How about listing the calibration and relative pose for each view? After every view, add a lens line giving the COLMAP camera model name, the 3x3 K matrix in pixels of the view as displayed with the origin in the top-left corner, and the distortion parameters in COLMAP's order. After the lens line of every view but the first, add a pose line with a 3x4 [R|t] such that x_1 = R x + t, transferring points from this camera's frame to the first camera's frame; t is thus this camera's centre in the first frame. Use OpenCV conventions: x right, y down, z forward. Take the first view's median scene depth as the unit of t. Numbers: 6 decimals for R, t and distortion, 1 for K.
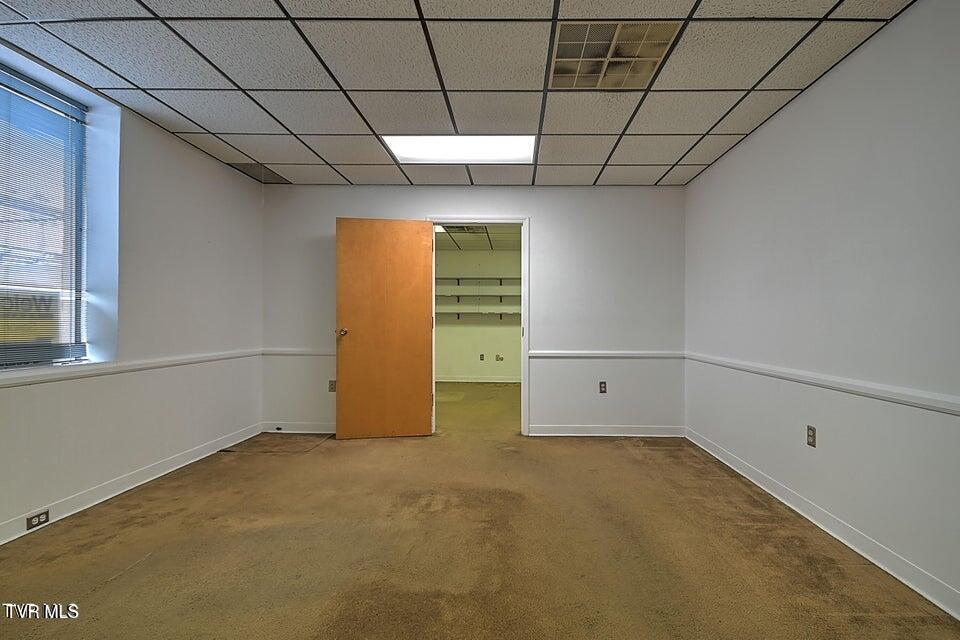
lens RADIAL K [[448.4, 0, 480.0], [0, 448.4, 320.0], [0, 0, 1]] dist [0.001644, -0.000226]
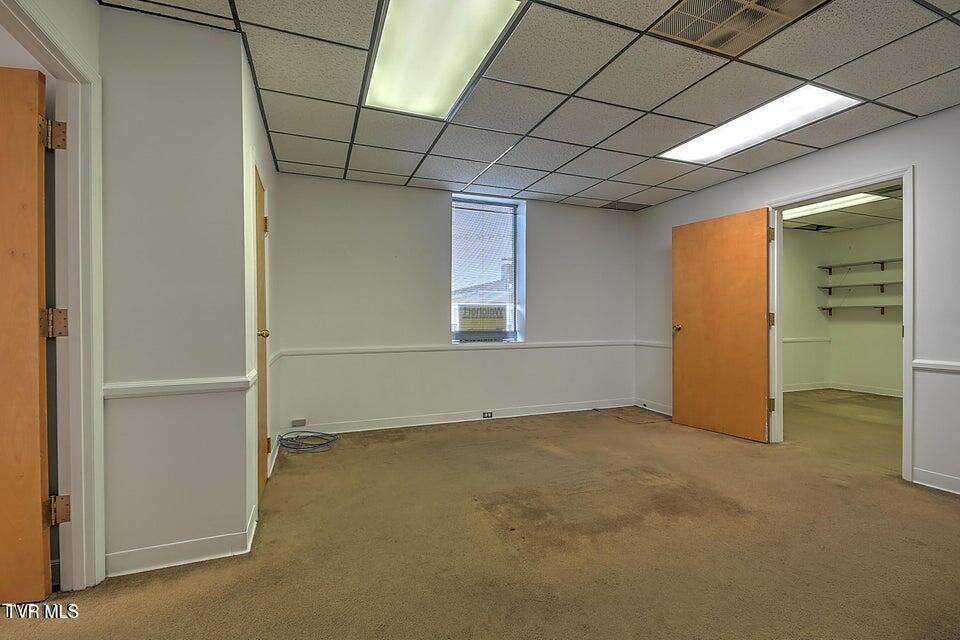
lens RADIAL K [[421.0, 0, 473.6], [0, 421.0, 322.9], [0, 0, 1]] dist [-0.000741, -0.000459]
pose [[0.361361, 0.003296, -0.932420, 0.558936], [0.007603, 0.999950, 0.006481, 0.002739], [0.932395, -0.009431, 0.361318, 0.160279]]
